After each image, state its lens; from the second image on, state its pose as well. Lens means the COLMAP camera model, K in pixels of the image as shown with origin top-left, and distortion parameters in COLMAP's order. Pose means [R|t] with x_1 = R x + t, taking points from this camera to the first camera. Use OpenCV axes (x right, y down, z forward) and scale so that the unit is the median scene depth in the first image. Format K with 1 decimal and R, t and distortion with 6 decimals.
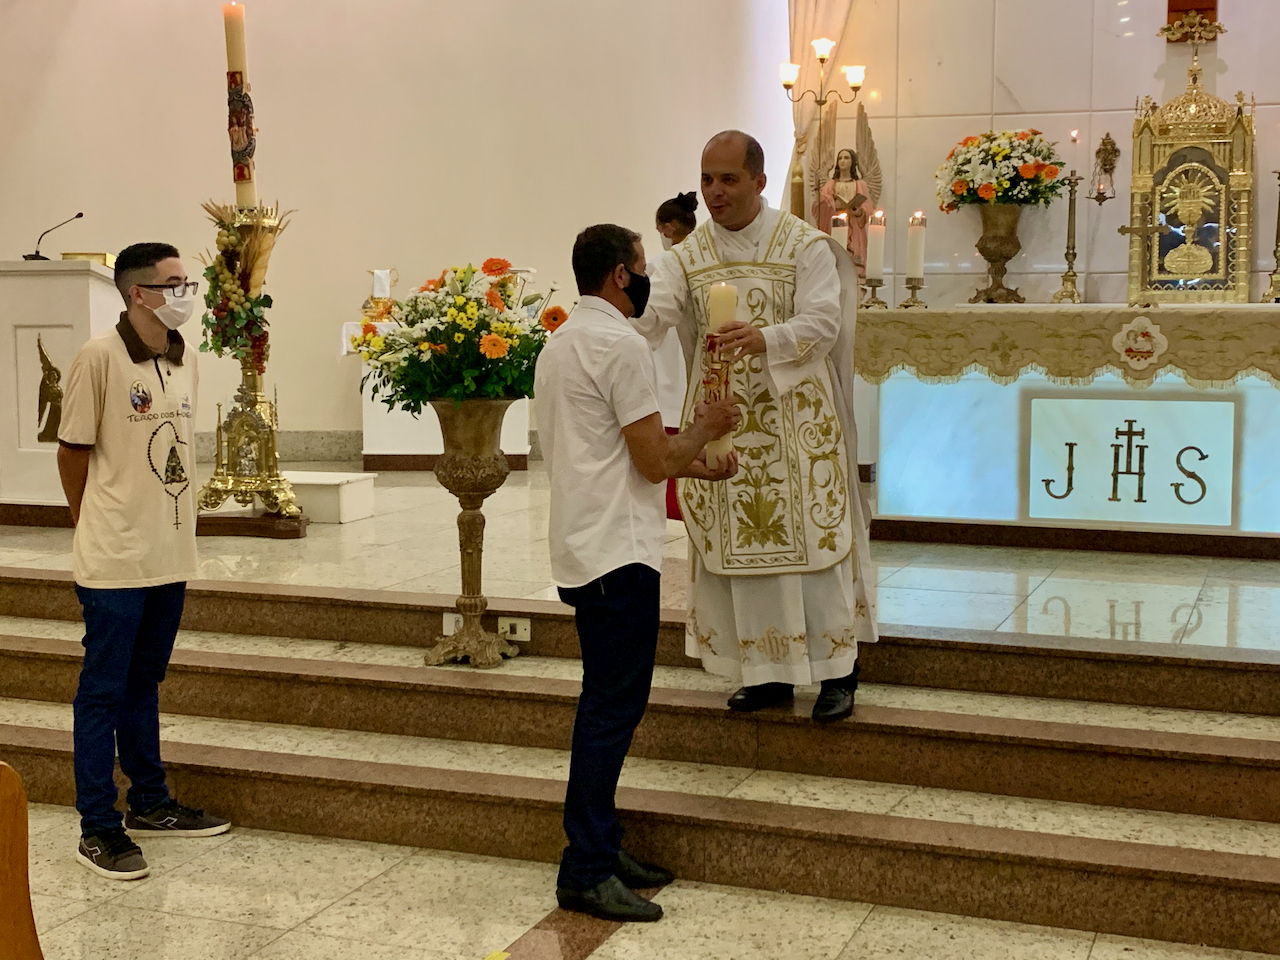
lens RADIAL K [[1736.8, 0, 657.3], [0, 1736.8, 470.1], [0, 0, 1]] dist [0.084181, 0.000000]
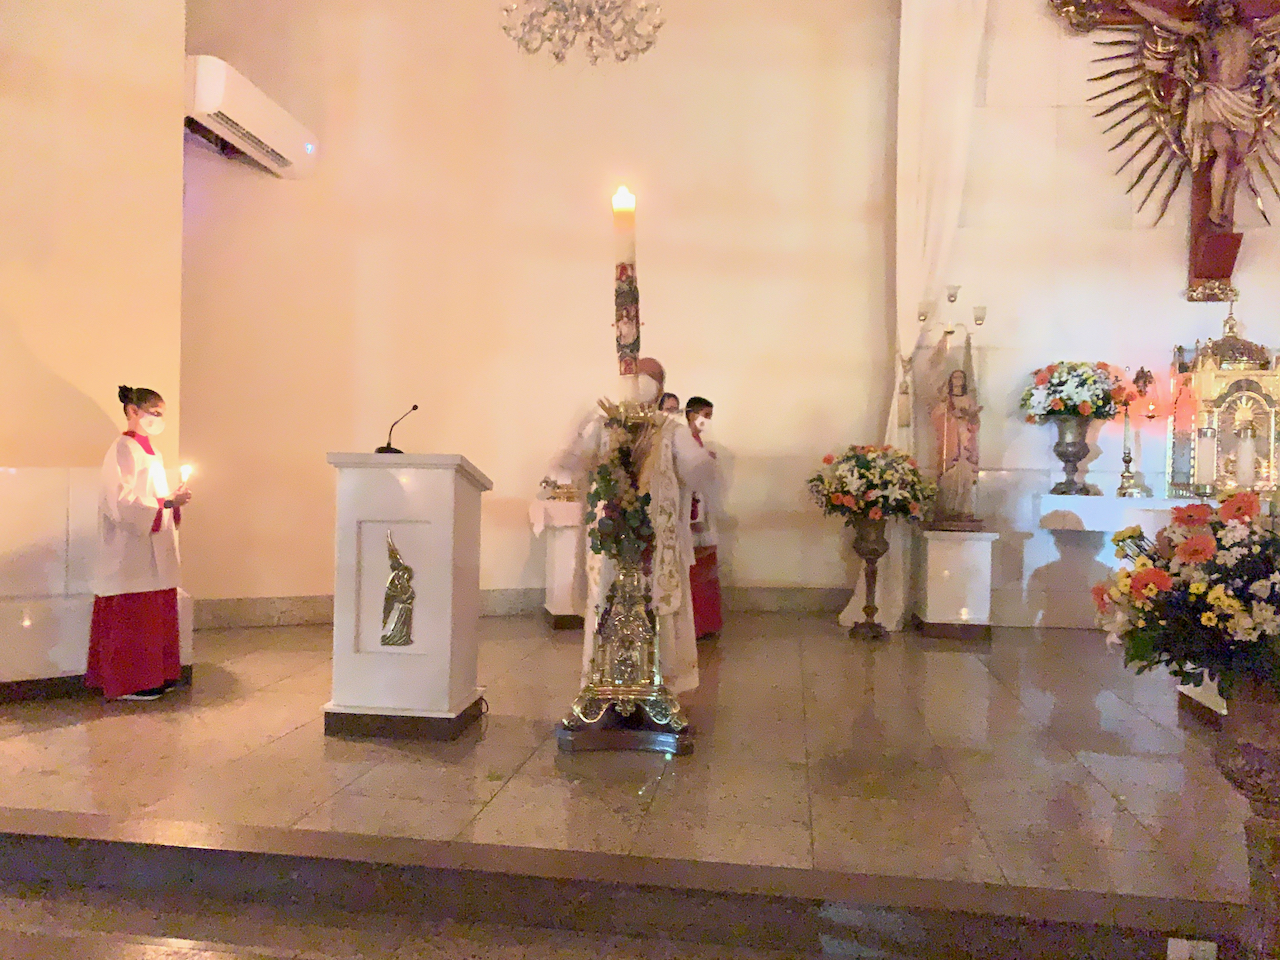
lens RADIAL K [[986.5, 0, 640.8], [0, 986.5, 488.1], [0, 0, 1]] dist [0.008346, -0.010597]
pose [[0.977838, 0.012971, 0.208959, -0.364861], [0.002063, 0.997434, -0.071568, -0.068701], [-0.209352, 0.070413, 0.975302, 0.503472]]
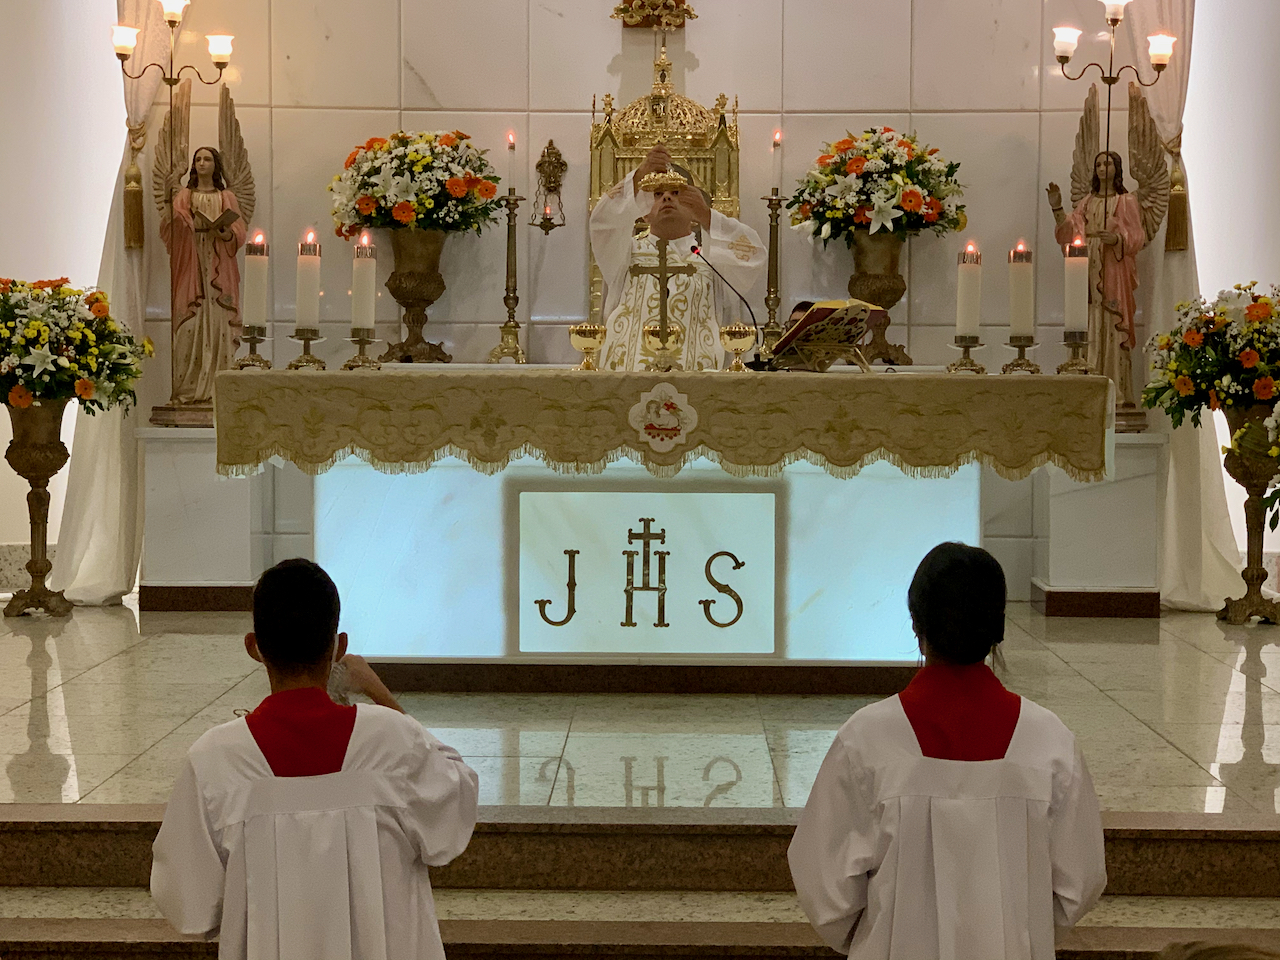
lens RADIAL K [[2437.5, 0, 632.1], [0, 2437.5, 470.3], [0, 0, 1]] dist [0.062811, 0.000000]
pose [[0.942327, -0.010883, 0.334517, -0.089523], [0.027526, 0.998605, -0.045051, -0.001868], [-0.333560, 0.051660, 0.941312, 0.002388]]
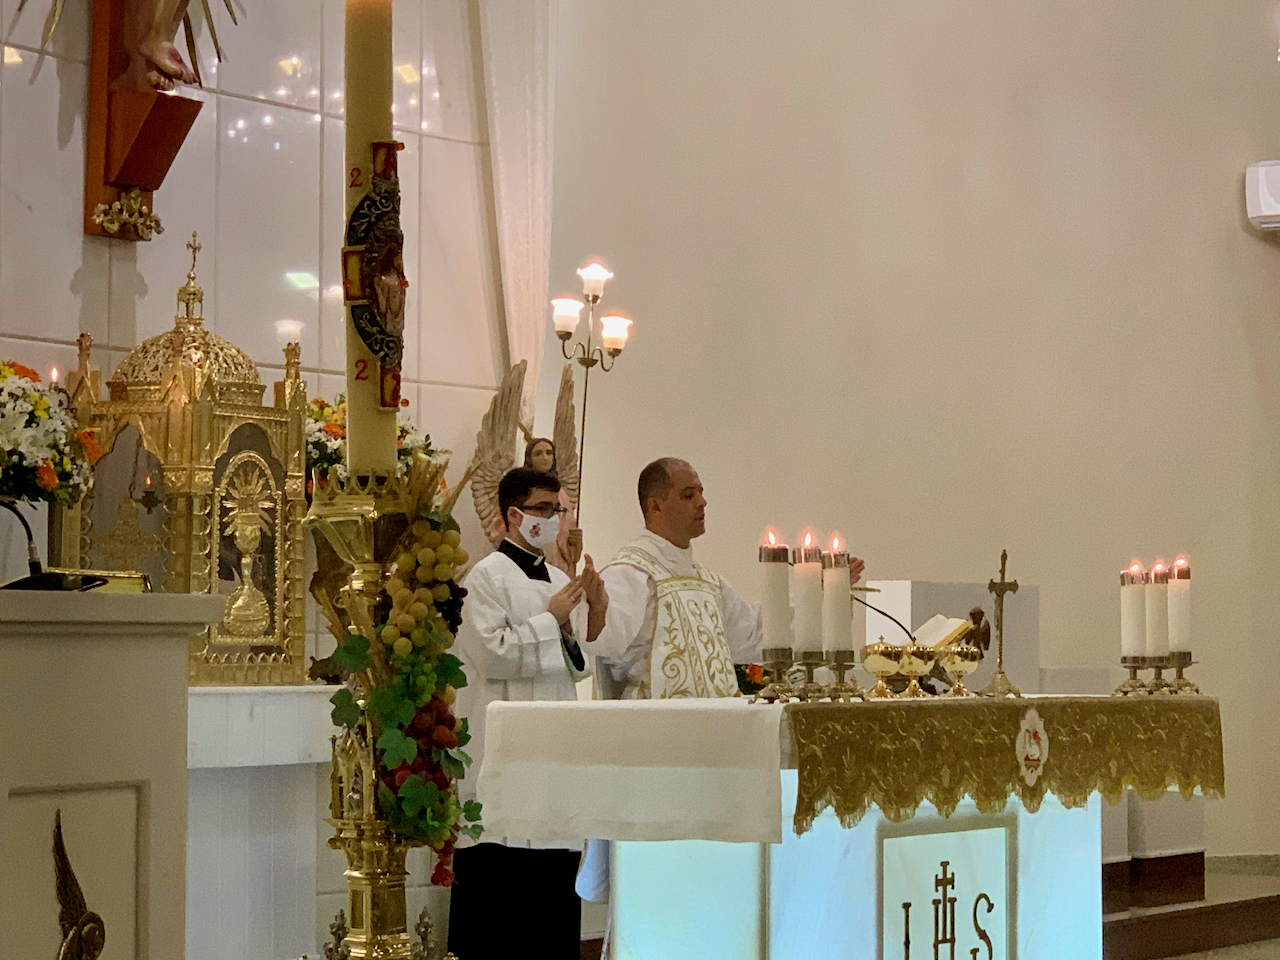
lens RADIAL K [[3467.1, 0, 692.7], [0, 3467.1, 486.1], [0, 0, 1]] dist [-0.010086, 0.000000]
pose [[0.177225, 0.047994, 0.982999, -1.069196], [0.092180, 0.993610, -0.065131, -0.094379], [-0.979844, 0.102156, 0.171669, 0.845026]]
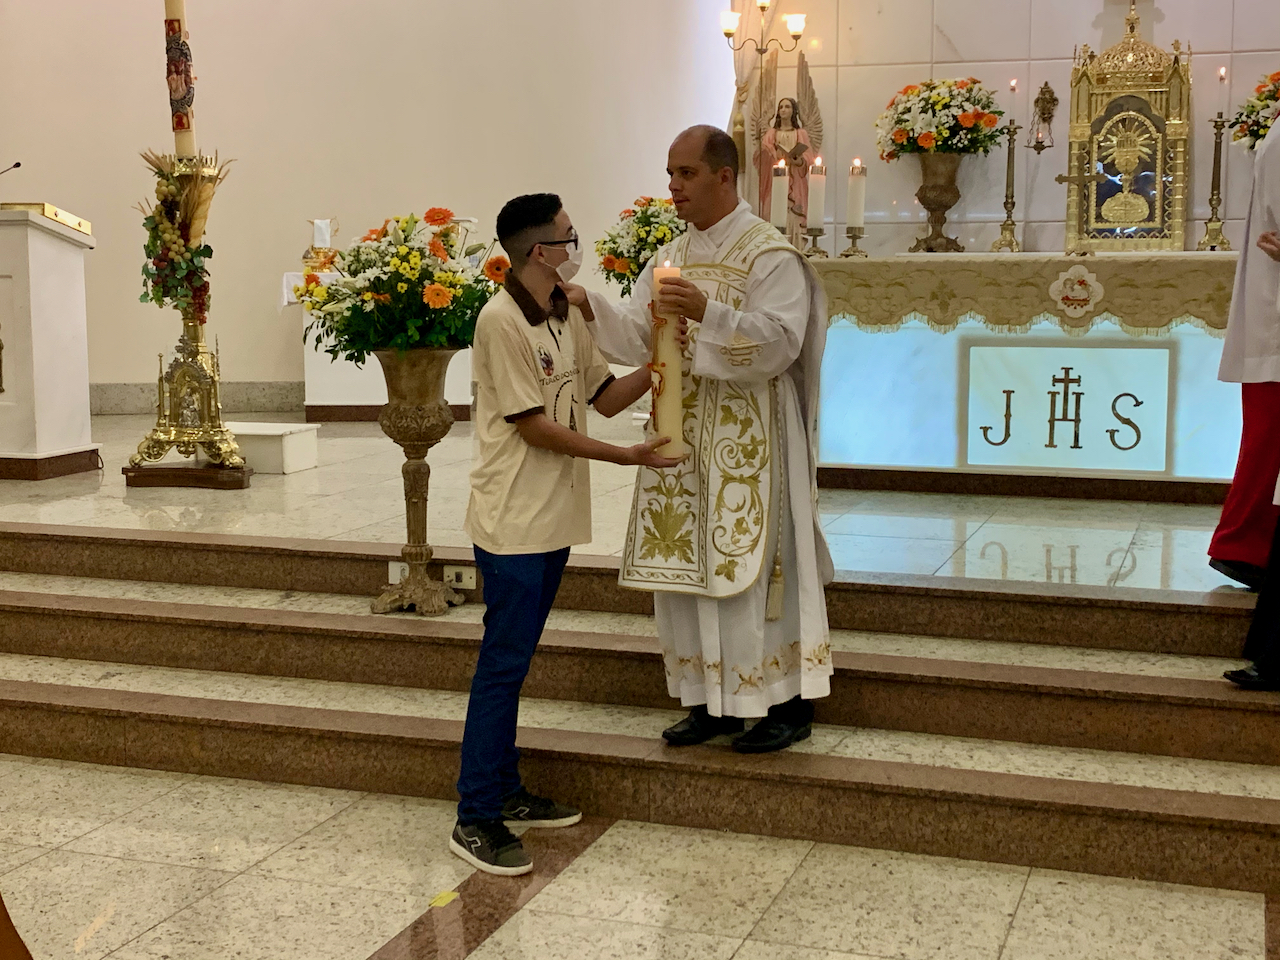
lens RADIAL K [[1736.8, 0, 638.7], [0, 1736.8, 468.7], [0, 0, 1]] dist [0.084181, 0.000000]
pose [[0.999733, -0.005167, 0.022521, -0.000556], [0.004545, 0.999609, 0.027576, 0.000950], [-0.022655, -0.027466, 0.999366, -0.007224]]
